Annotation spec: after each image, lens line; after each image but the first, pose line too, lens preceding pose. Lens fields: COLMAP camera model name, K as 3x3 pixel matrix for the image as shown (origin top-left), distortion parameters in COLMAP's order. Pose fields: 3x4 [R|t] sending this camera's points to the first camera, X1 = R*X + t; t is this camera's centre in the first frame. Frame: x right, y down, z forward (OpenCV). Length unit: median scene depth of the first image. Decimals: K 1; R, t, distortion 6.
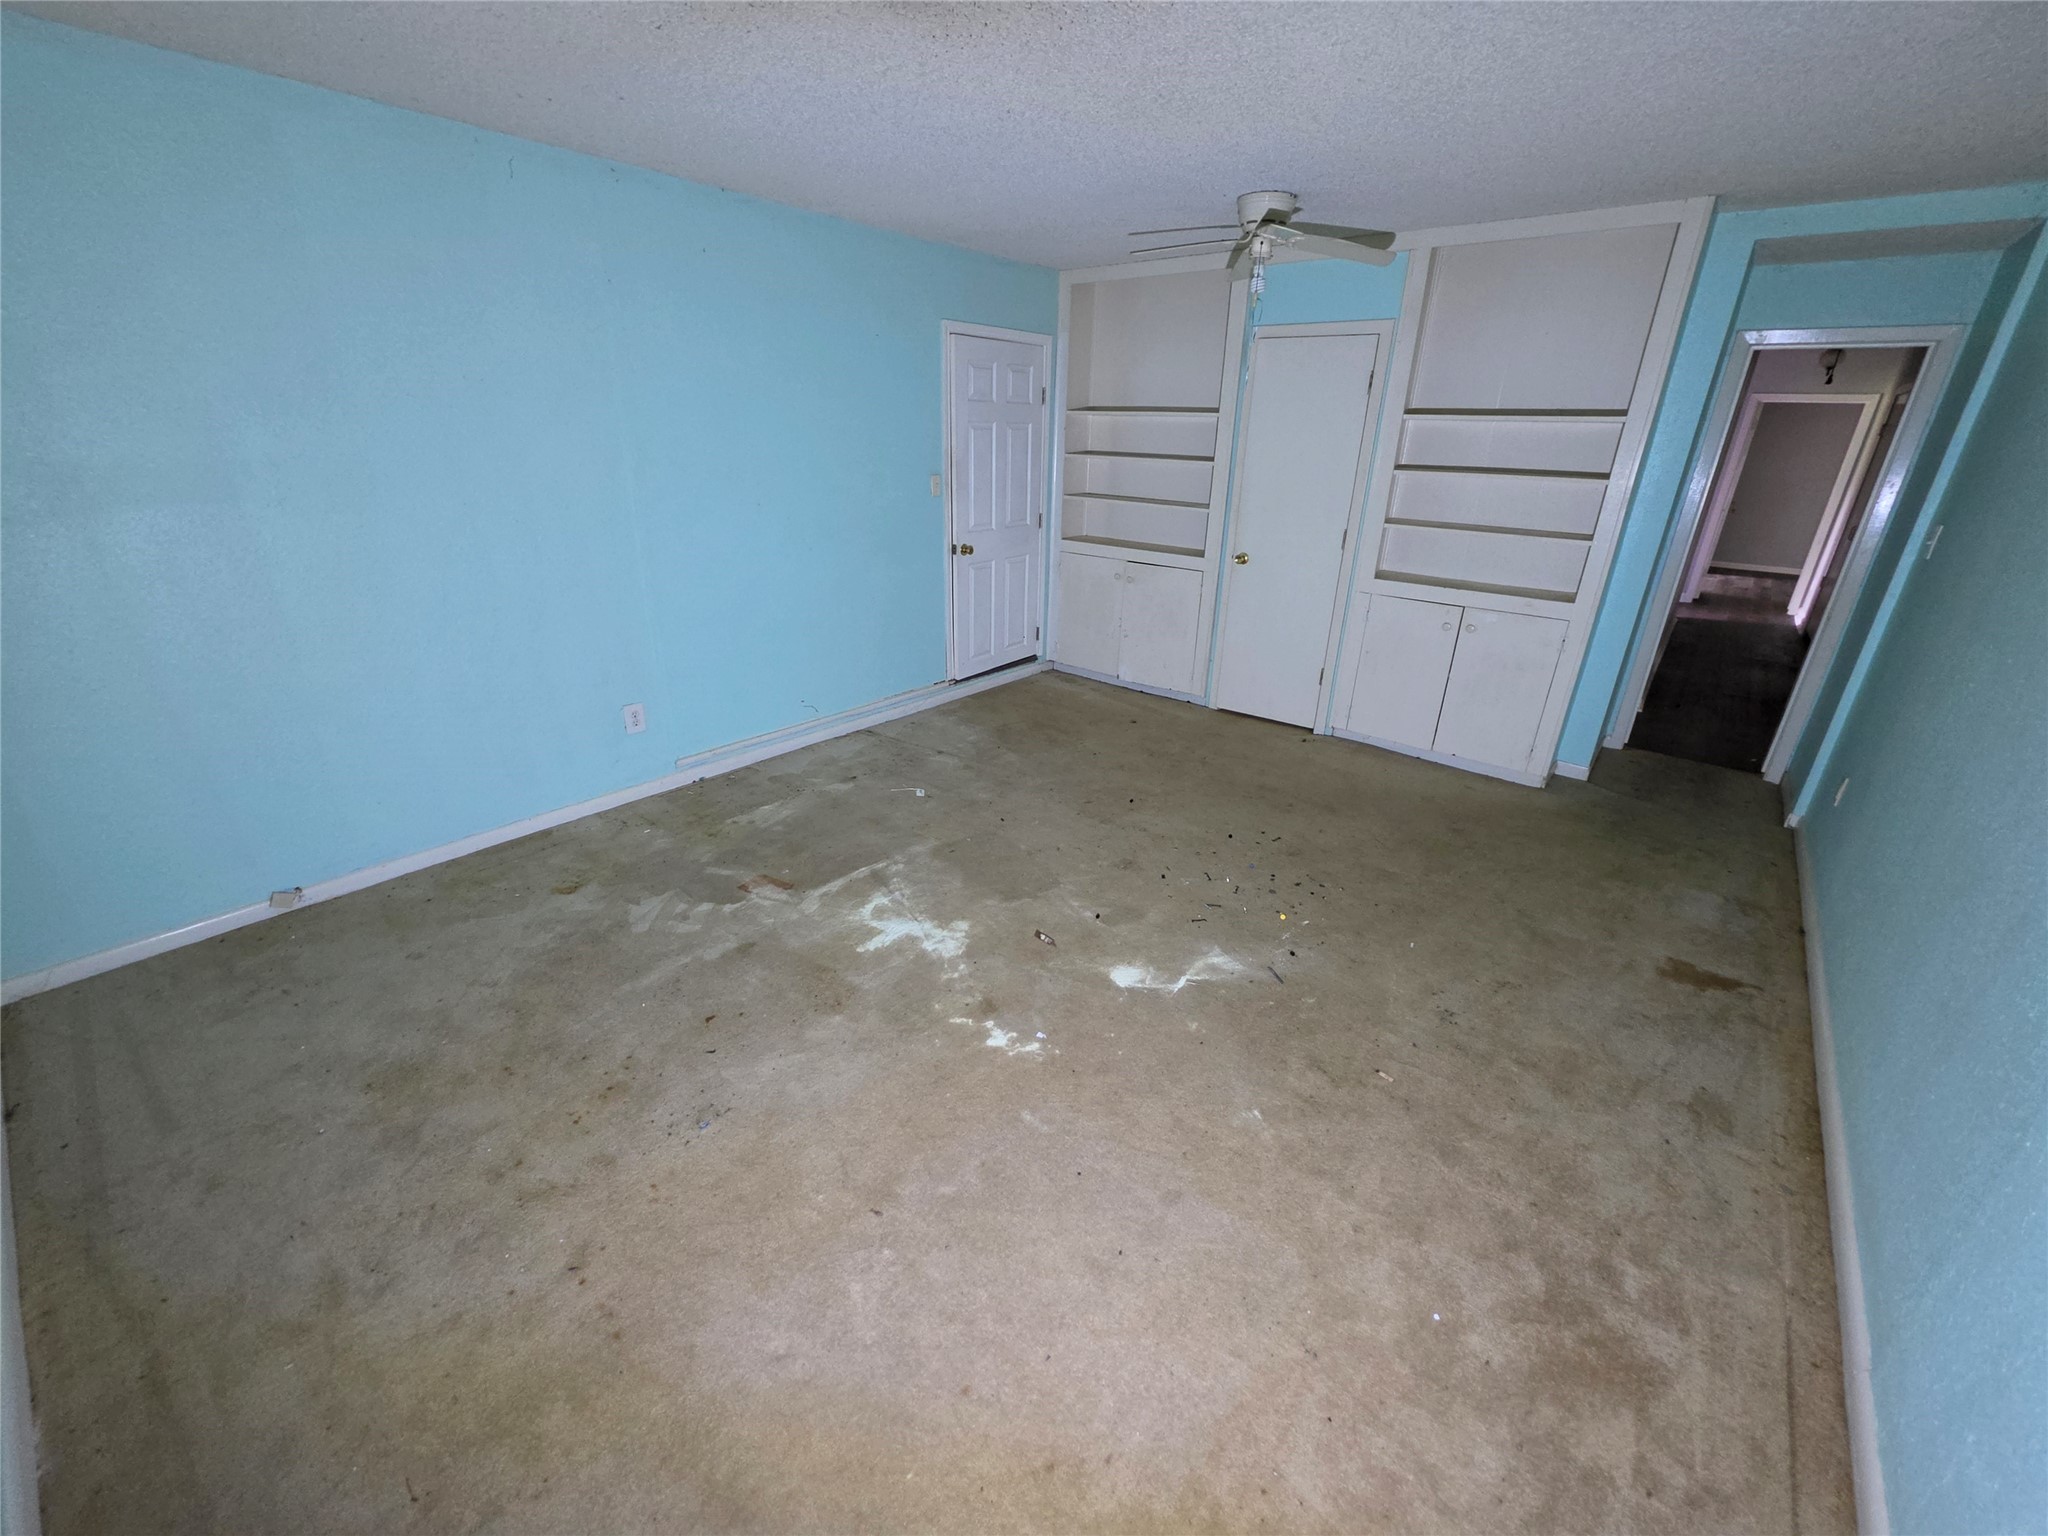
lens RADIAL K [[823.4, 0, 1020.8], [0, 823.4, 763.3], [0, 0, 1]] dist [-0.004340, 0.000945]
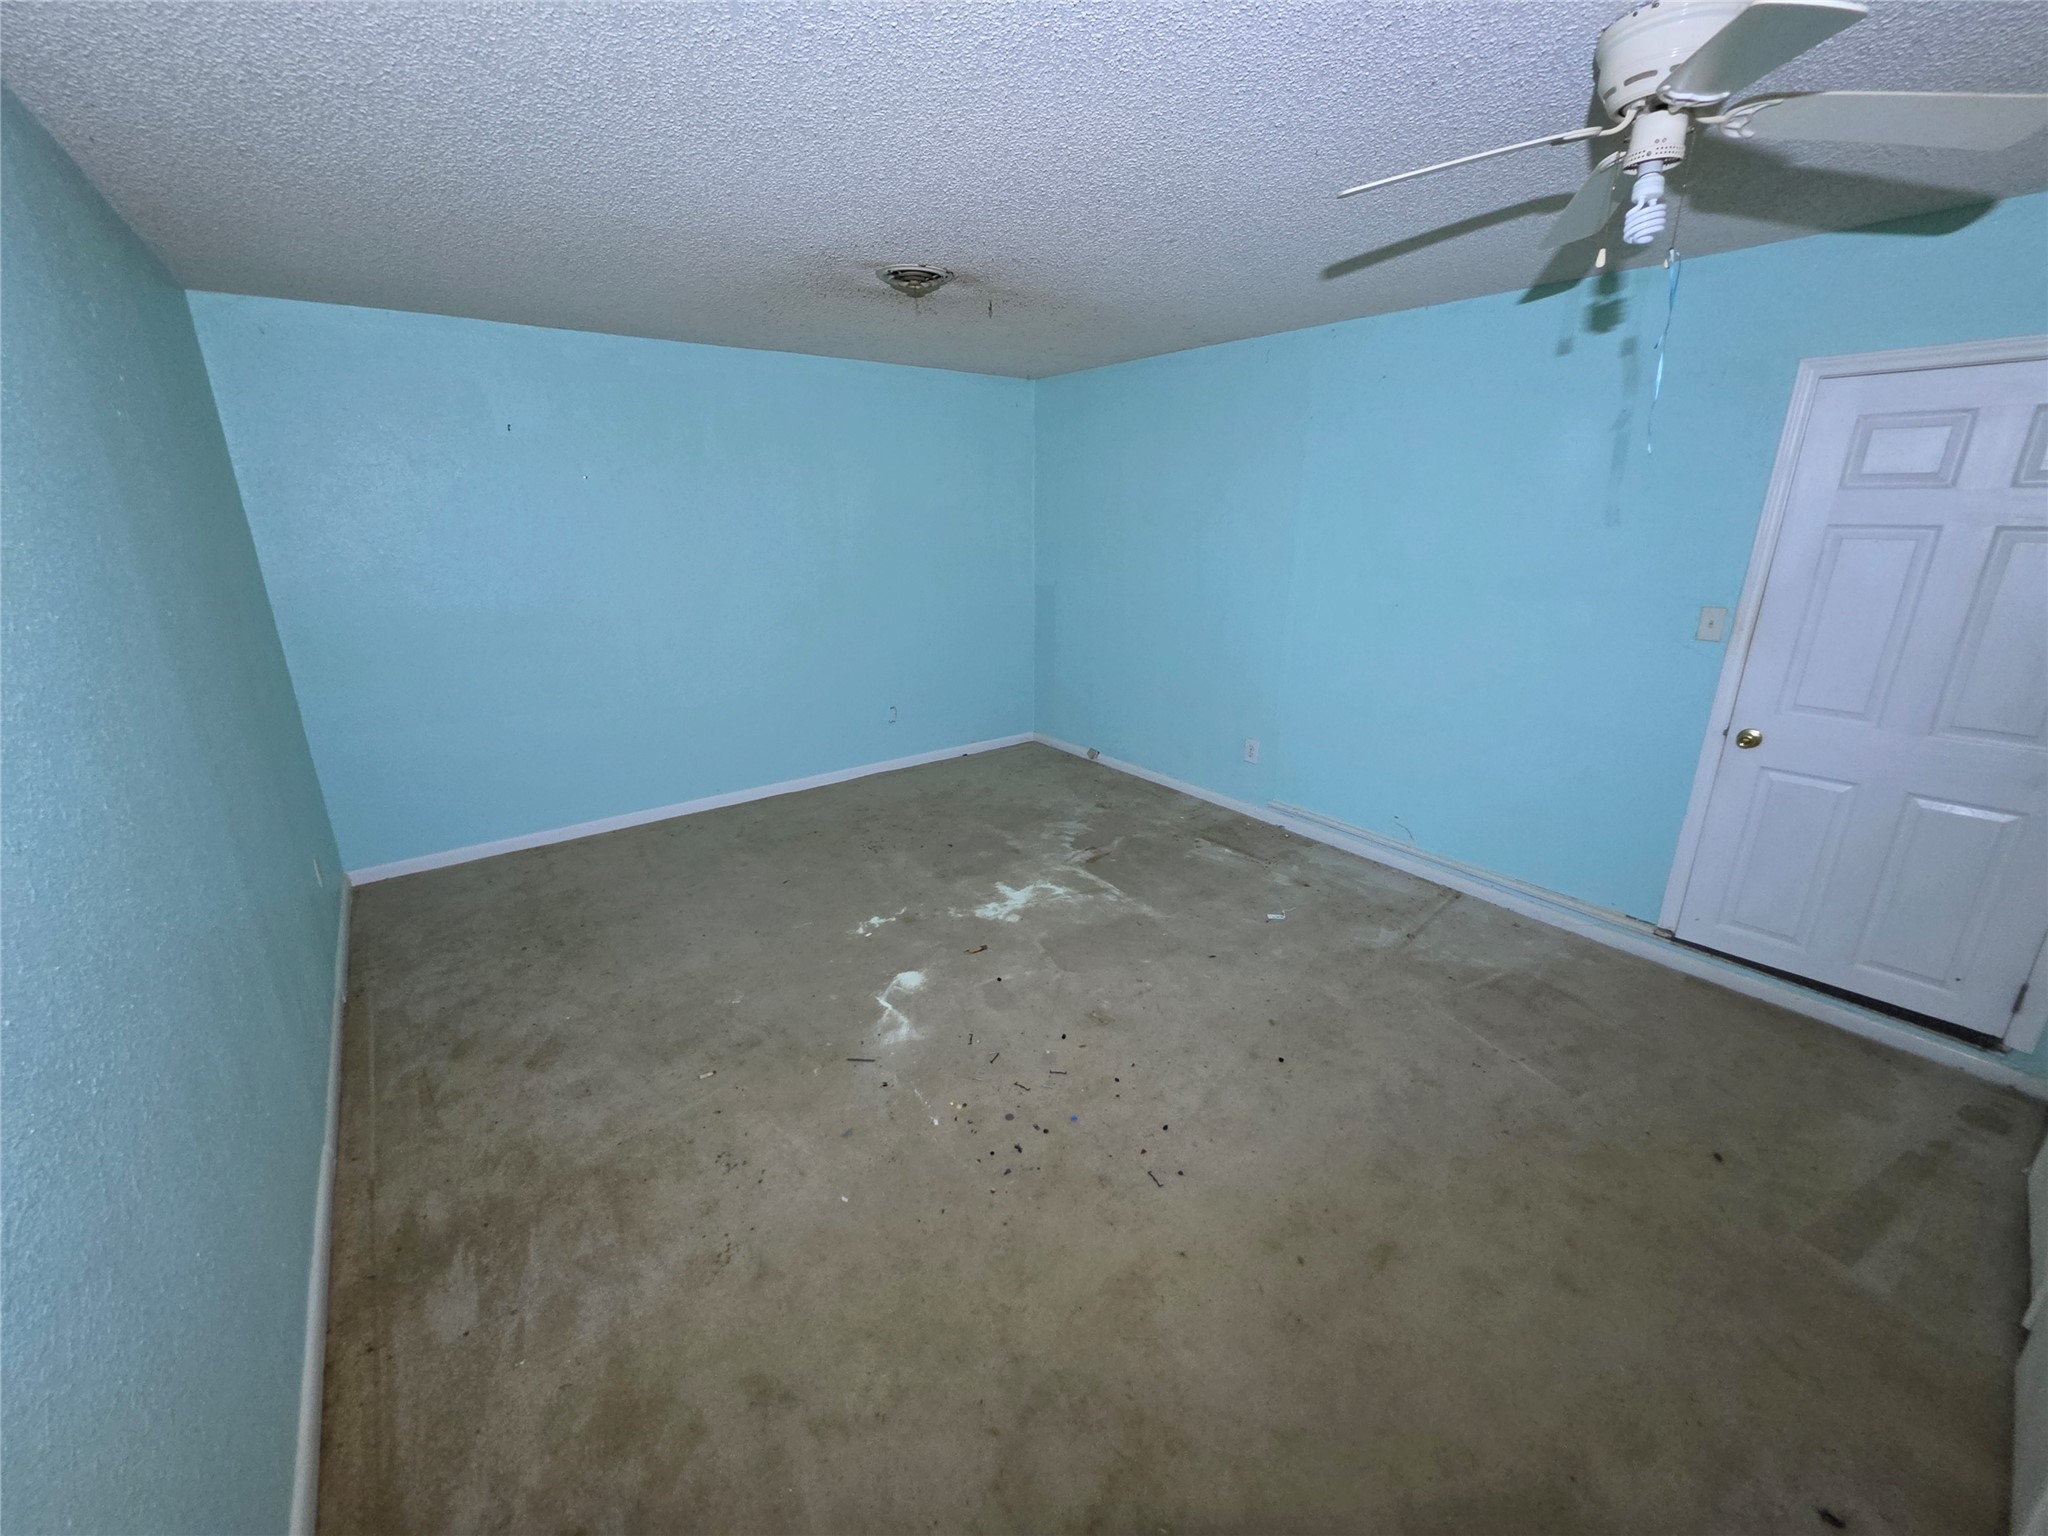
lens RADIAL K [[823.4, 0, 1020.8], [0, 823.4, 763.3], [0, 0, 1]] dist [-0.004340, 0.000945]
pose [[-0.229163, 0.270811, -0.934958, 0.892015], [-0.373130, 0.862706, 0.341339, -0.377017], [0.899032, 0.427083, -0.096652, 0.906663]]
